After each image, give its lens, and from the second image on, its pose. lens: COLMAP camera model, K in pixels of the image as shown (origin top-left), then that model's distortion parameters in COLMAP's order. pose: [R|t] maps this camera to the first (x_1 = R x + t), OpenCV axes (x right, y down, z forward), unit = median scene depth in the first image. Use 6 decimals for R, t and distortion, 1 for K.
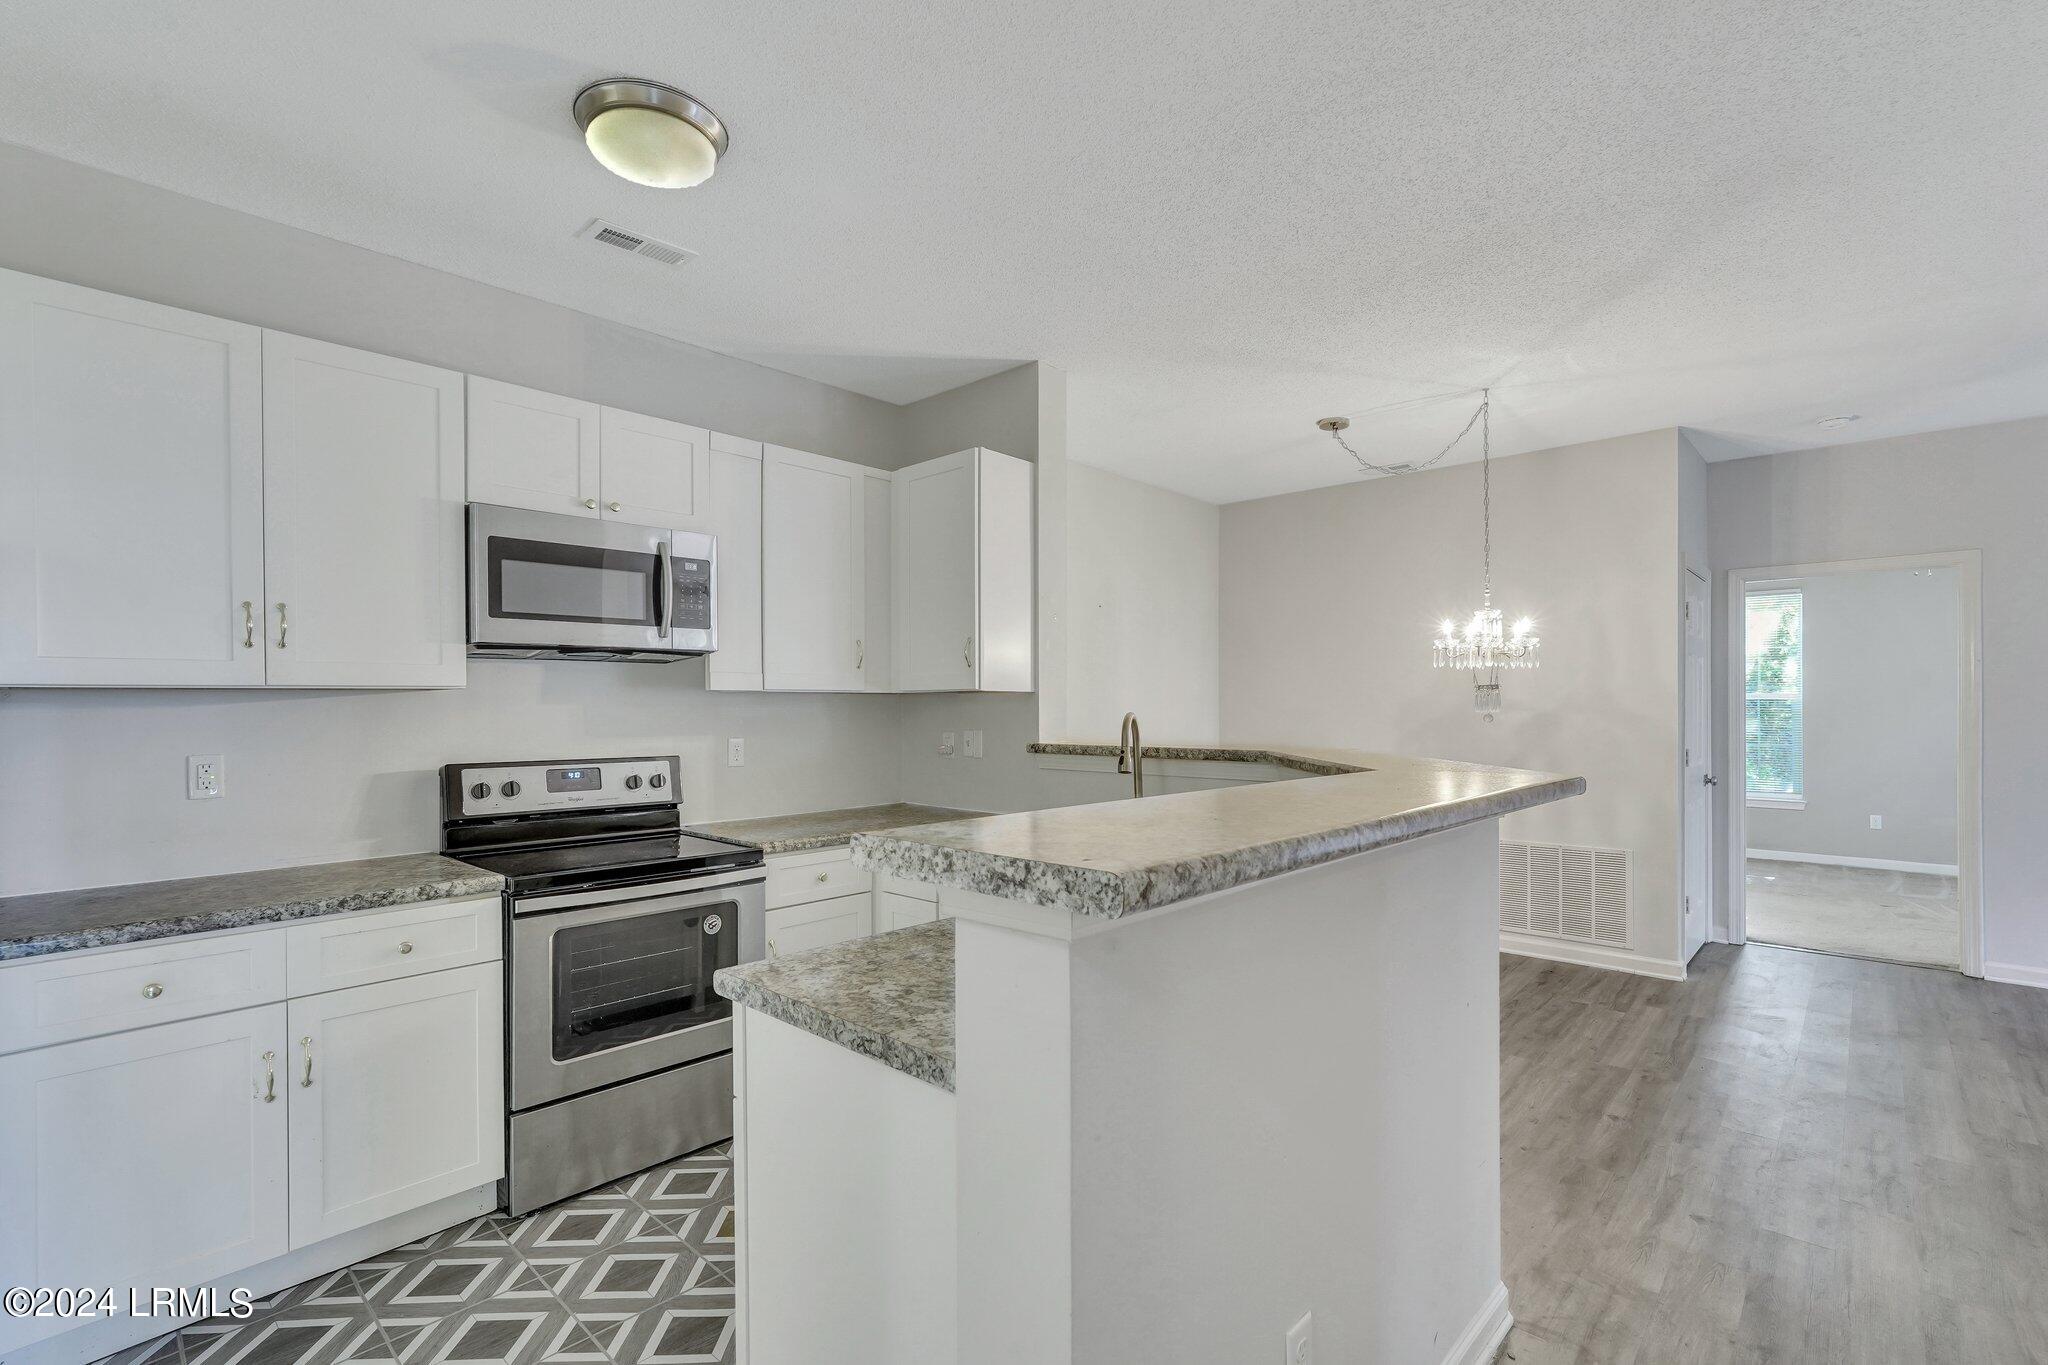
lens RADIAL K [[922.0, 0, 1017.9], [0, 922.0, 706.5], [0, 0, 1]] dist [-0.002777, 0.000404]
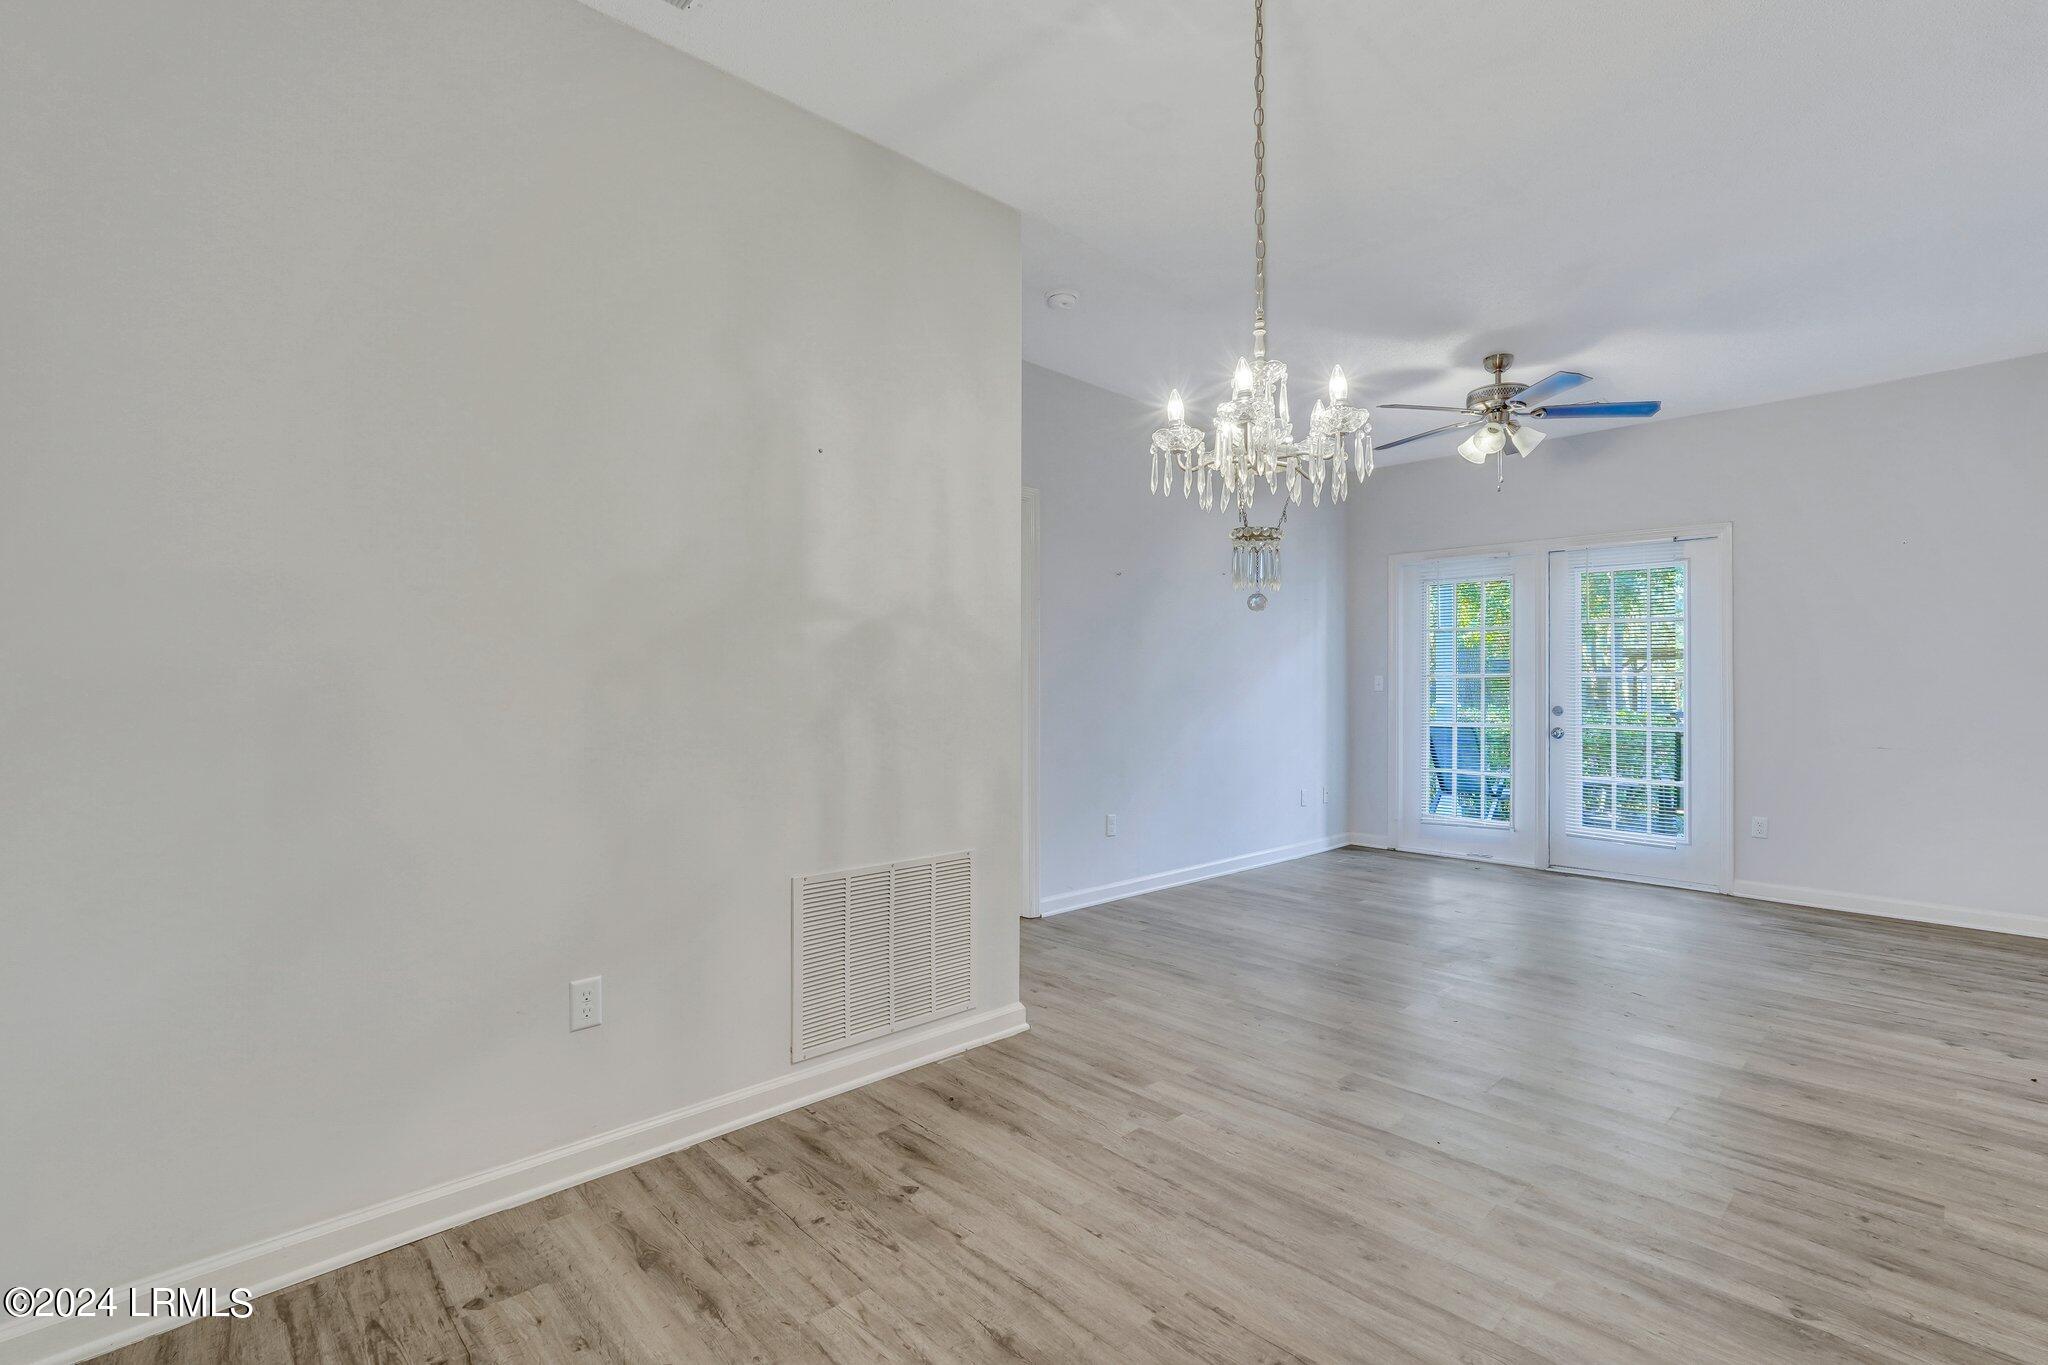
lens RADIAL K [[925.4, 0, 1007.8], [0, 925.4, 676.2], [0, 0, 1]] dist [-0.015553, 0.008410]
pose [[0.074551, 0.016421, 0.997082, 0.053035], [-0.002879, 0.999864, -0.016252, 0.072238], [-0.997213, -0.001659, 0.074588, 1.409512]]
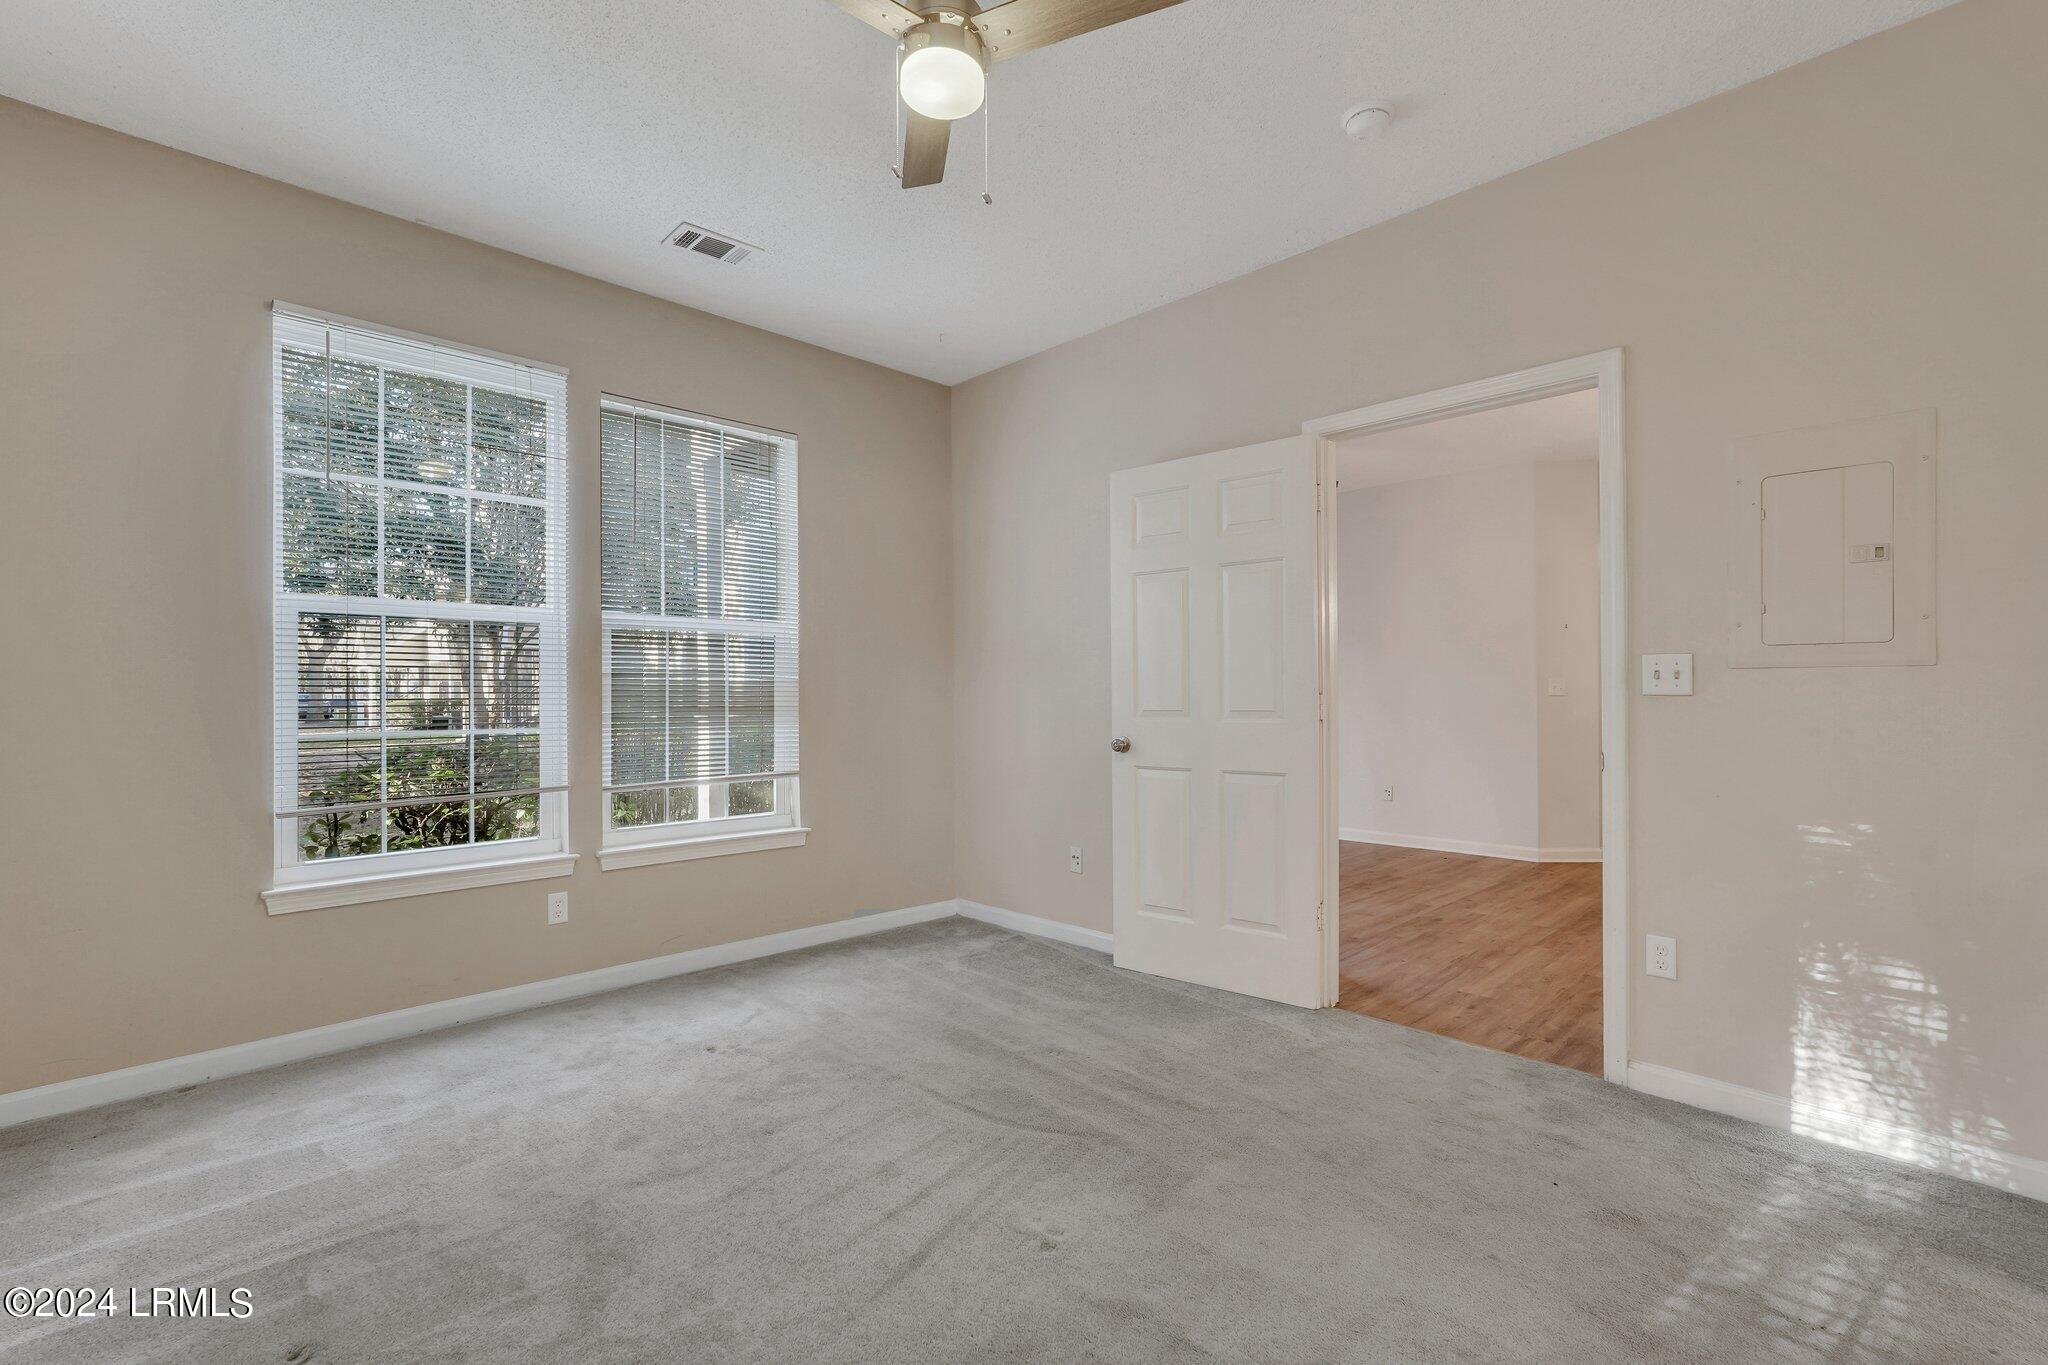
lens RADIAL K [[914.6, 0, 1019.5], [0, 914.6, 668.1], [0, 0, 1]] dist [-0.011741, 0.006874]
pose [[-0.998733, 0.008879, 0.049526, 1.851776], [0.007592, 0.999630, -0.026113, 0.058156], [-0.049740, -0.025704, -0.998431, 2.606679]]
